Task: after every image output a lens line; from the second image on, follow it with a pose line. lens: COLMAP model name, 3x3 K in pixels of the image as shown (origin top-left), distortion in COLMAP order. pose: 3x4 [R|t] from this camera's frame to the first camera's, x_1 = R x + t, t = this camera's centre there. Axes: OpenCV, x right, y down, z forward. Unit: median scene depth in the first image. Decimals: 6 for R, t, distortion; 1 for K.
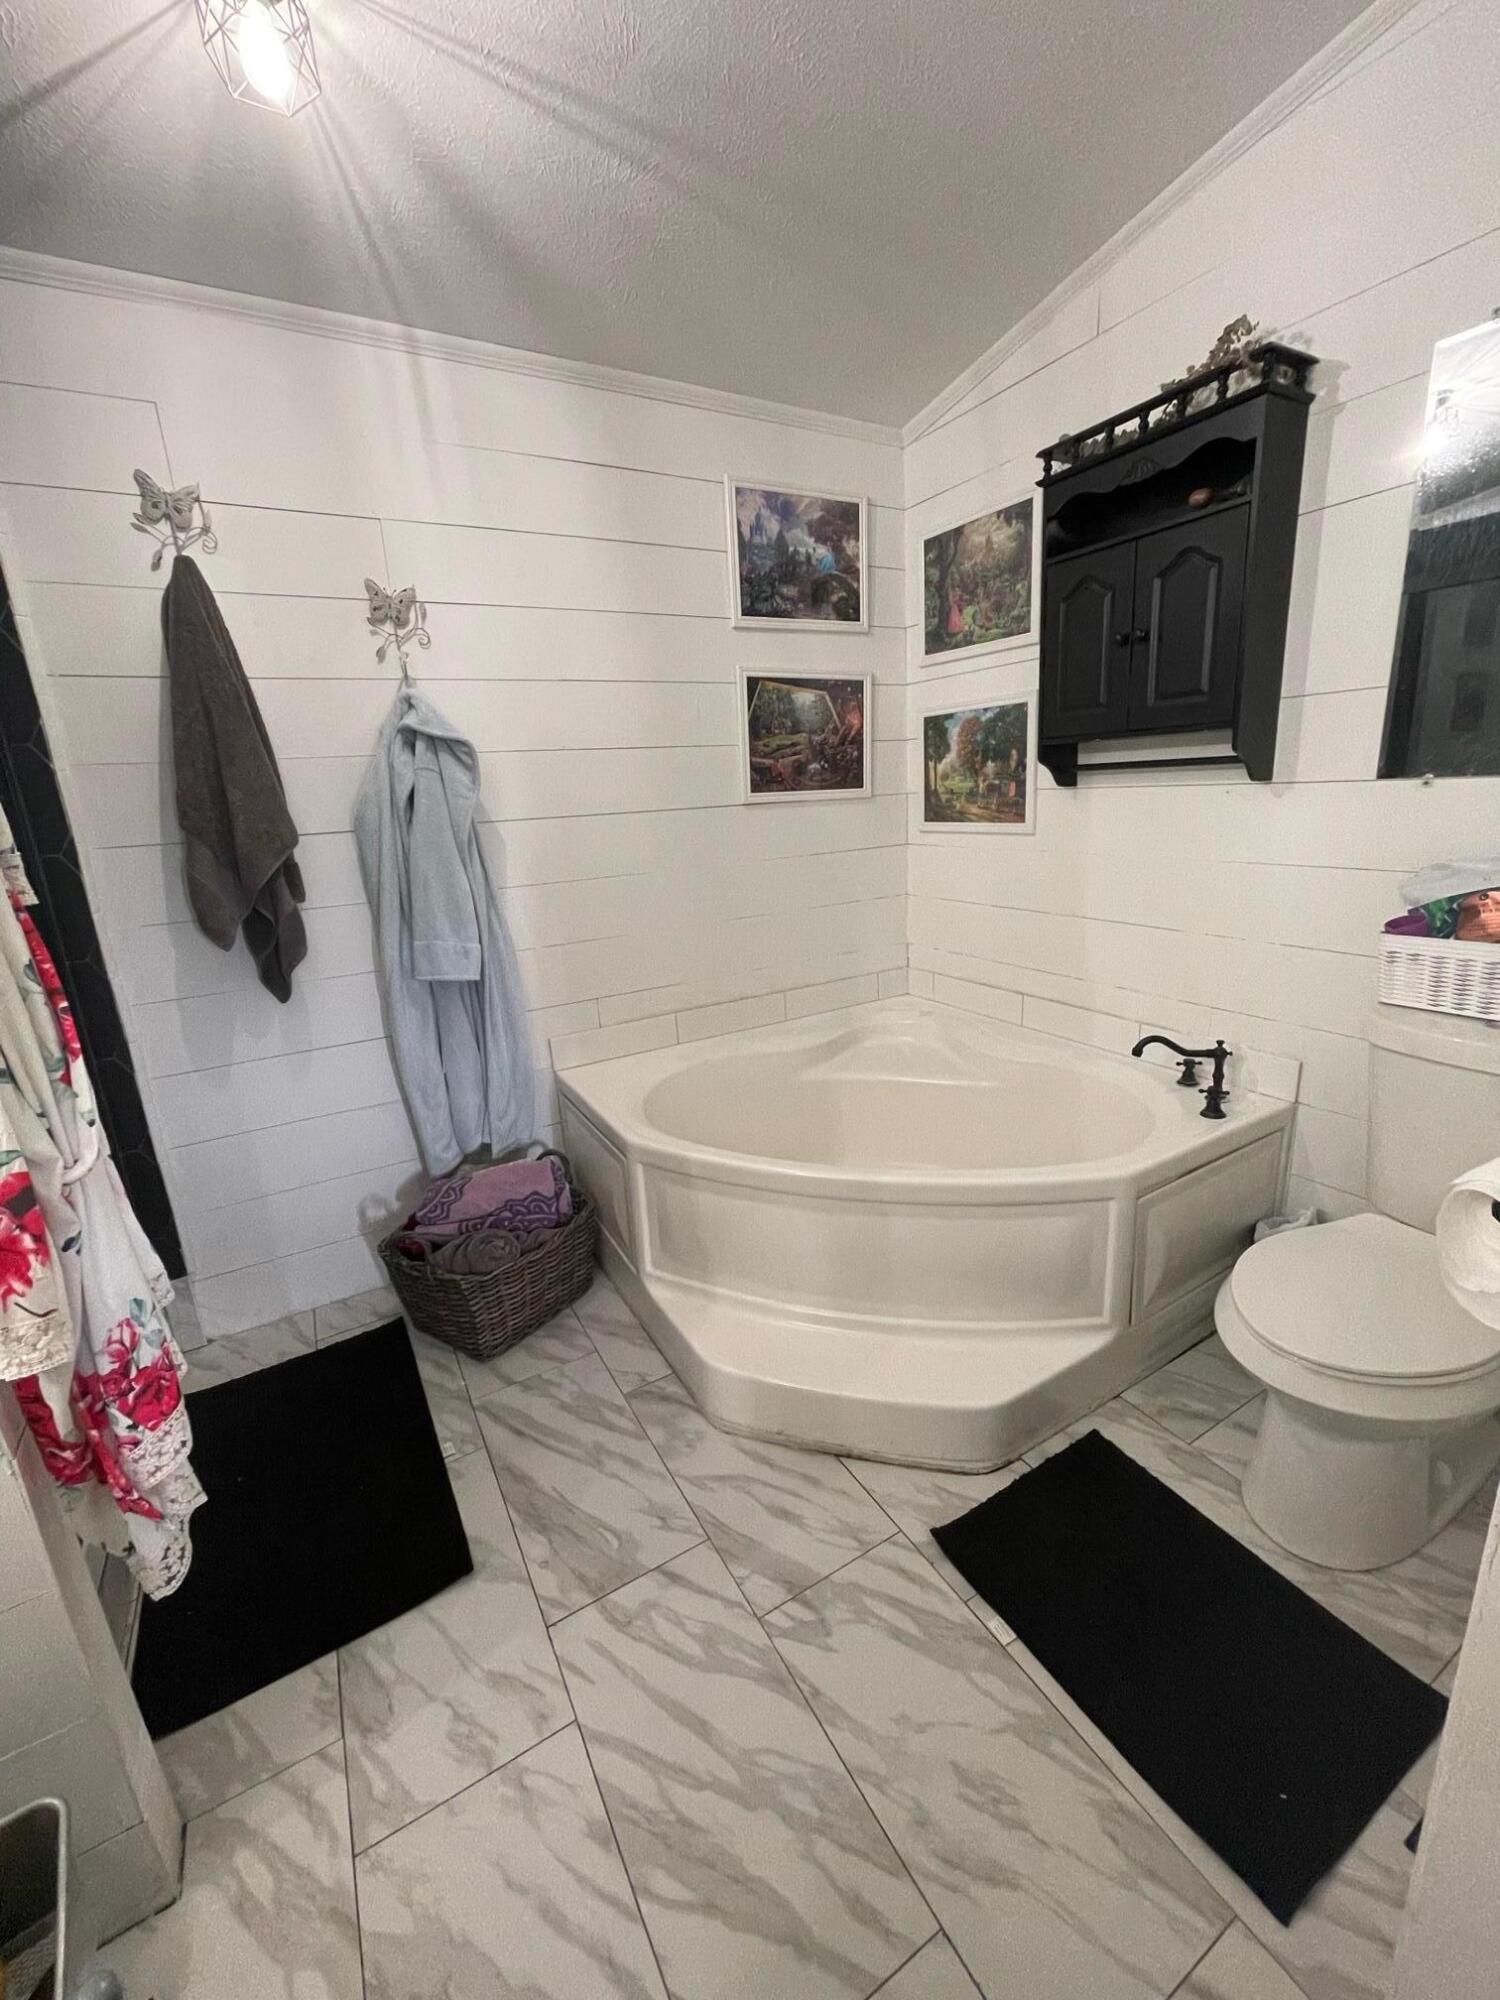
lens RADIAL K [[808.1, 0, 747.1], [0, 808.1, 994.8], [0, 0, 1]] dist [-0.002765, 0.000446]
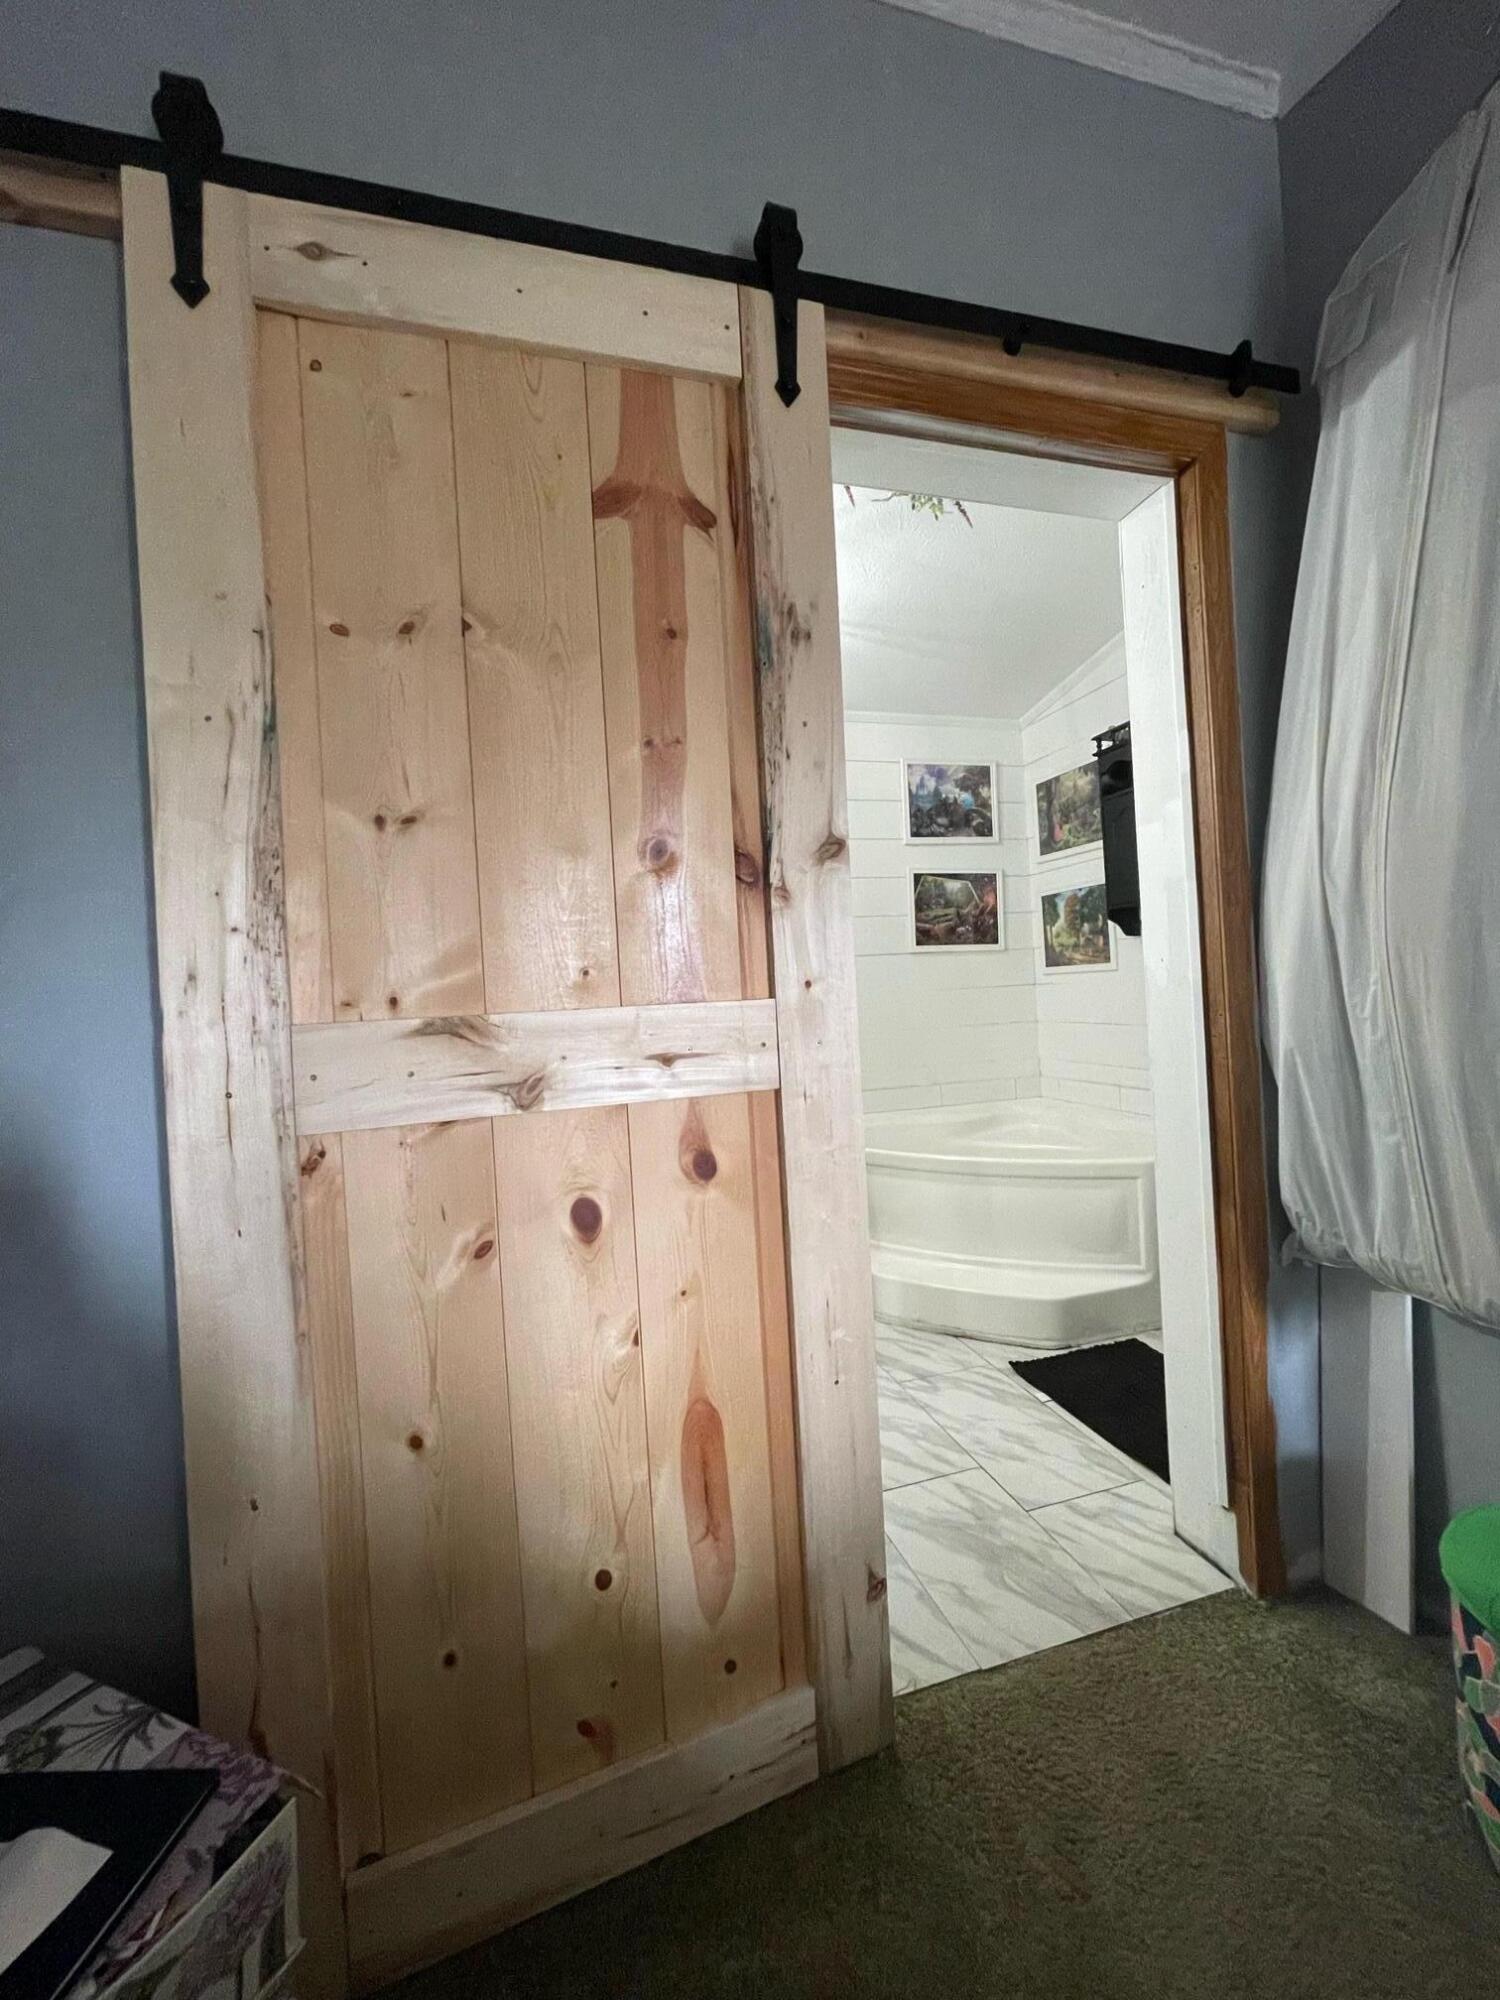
lens RADIAL K [[808.1, 0, 751.9], [0, 808.1, 993.6], [0, 0, 1]] dist [-0.002765, 0.000446]
pose [[0.972174, 0.001605, -0.234253, 0.059697], [-0.056416, 0.972149, -0.227471, 0.195521], [0.227364, 0.234357, 0.945189, -0.470168]]
